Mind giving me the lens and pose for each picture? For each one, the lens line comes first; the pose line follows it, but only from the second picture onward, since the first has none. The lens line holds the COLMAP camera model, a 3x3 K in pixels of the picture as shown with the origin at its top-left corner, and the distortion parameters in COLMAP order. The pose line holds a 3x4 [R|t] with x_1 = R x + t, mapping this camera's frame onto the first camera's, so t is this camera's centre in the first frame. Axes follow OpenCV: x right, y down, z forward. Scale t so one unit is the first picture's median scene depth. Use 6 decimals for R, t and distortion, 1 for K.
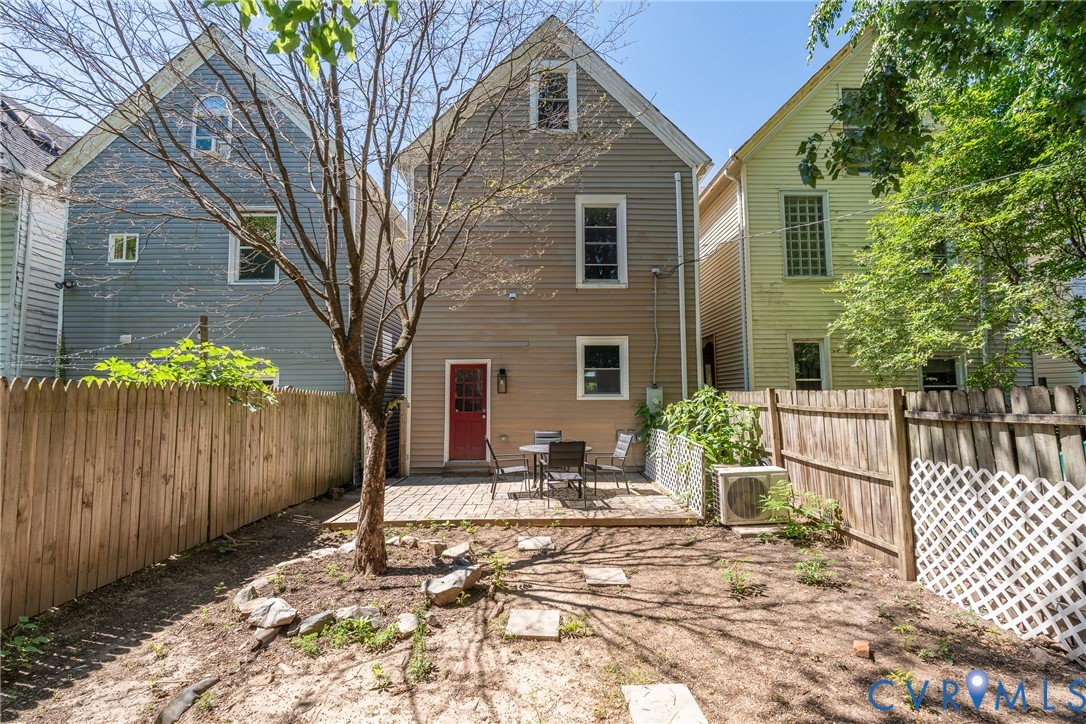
lens RADIAL K [[470.8, 0, 544.1], [0, 470.8, 362.7], [0, 0, 1]] dist [-0.003209, -0.000283]
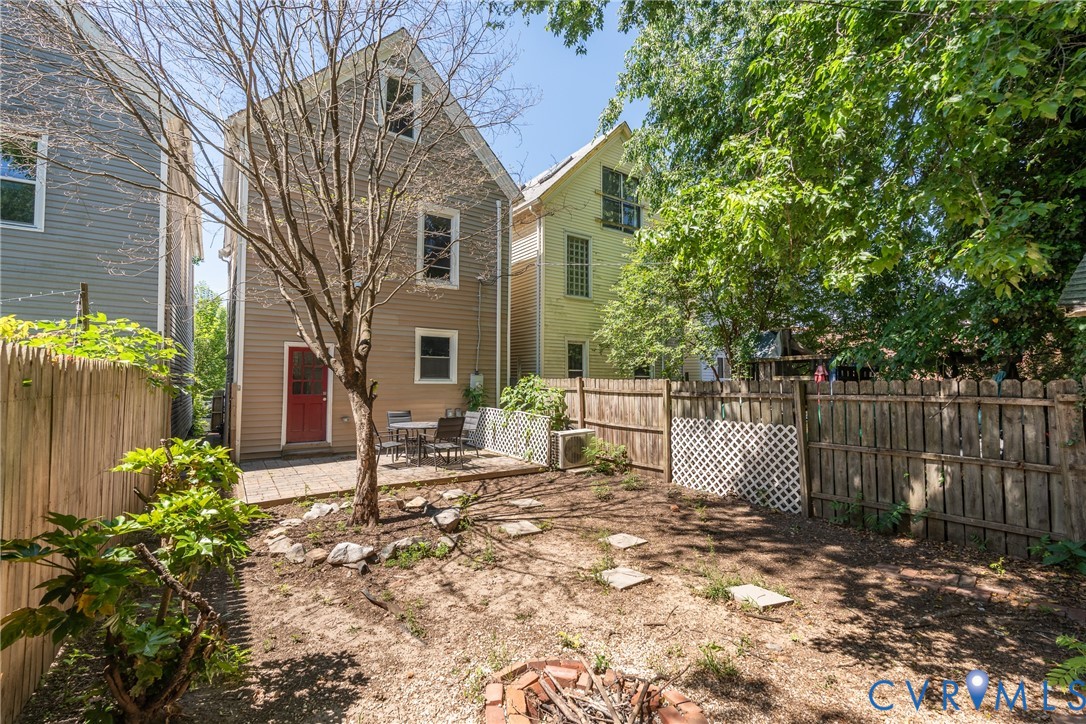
lens RADIAL K [[470.8, 0, 542.3], [0, 470.8, 361.9], [0, 0, 1]] dist [-0.003209, -0.000283]
pose [[0.829564, 0.032823, 0.557446, -0.579271], [-0.052022, 0.998472, 0.018627, -0.019830], [-0.555983, -0.044452, 0.830004, -0.209976]]
